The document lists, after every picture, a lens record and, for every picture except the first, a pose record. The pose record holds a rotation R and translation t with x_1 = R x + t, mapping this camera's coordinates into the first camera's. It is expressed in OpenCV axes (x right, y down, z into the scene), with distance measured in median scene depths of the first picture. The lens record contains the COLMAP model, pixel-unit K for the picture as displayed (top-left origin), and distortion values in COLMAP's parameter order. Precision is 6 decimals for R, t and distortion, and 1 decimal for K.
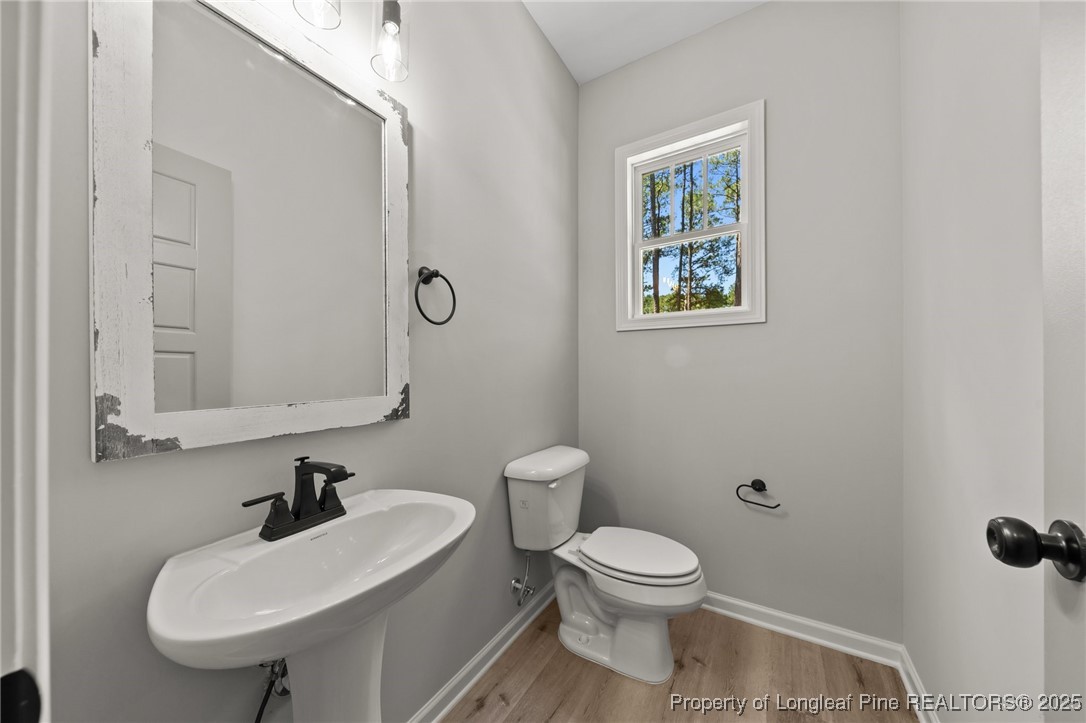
lens RADIAL K [[379.2, 0, 541.7], [0, 379.2, 366.7], [0, 0, 1]] dist [-0.001988, -0.000598]
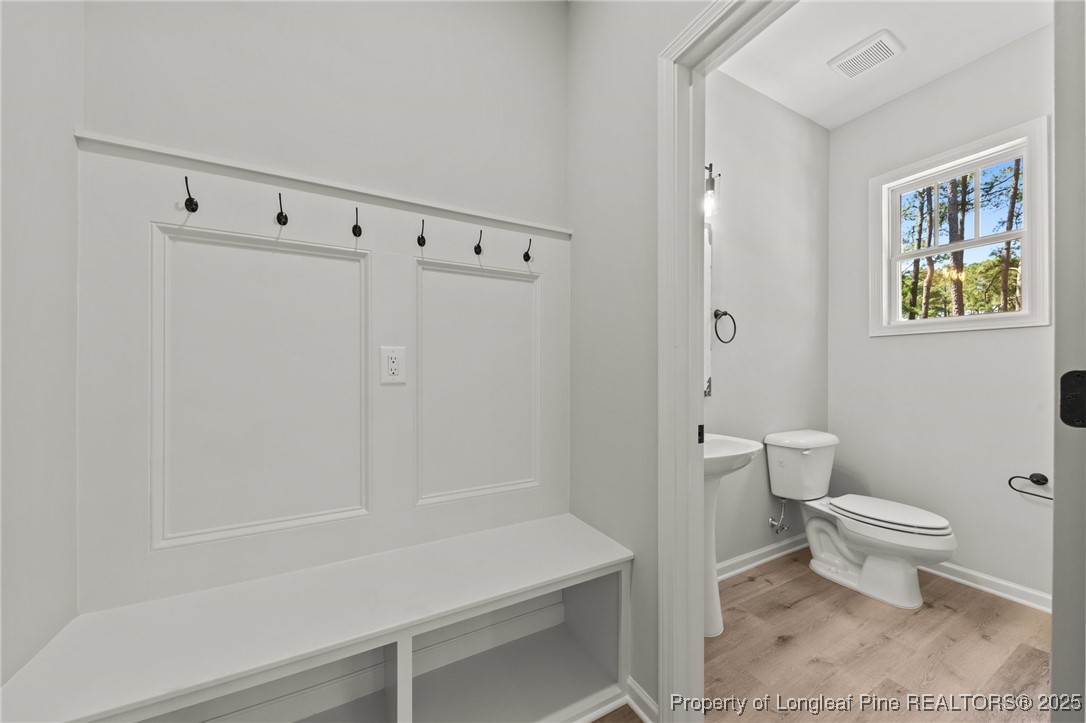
lens RADIAL K [[379.2, 0, 537.2], [0, 379.2, 366.8], [0, 0, 1]] dist [-0.001988, -0.000598]
pose [[0.851567, 0.002777, -0.524239, -0.079835], [-0.000032, 0.999986, 0.005245, -0.010270], [0.524246, -0.004450, 0.851555, -0.678578]]
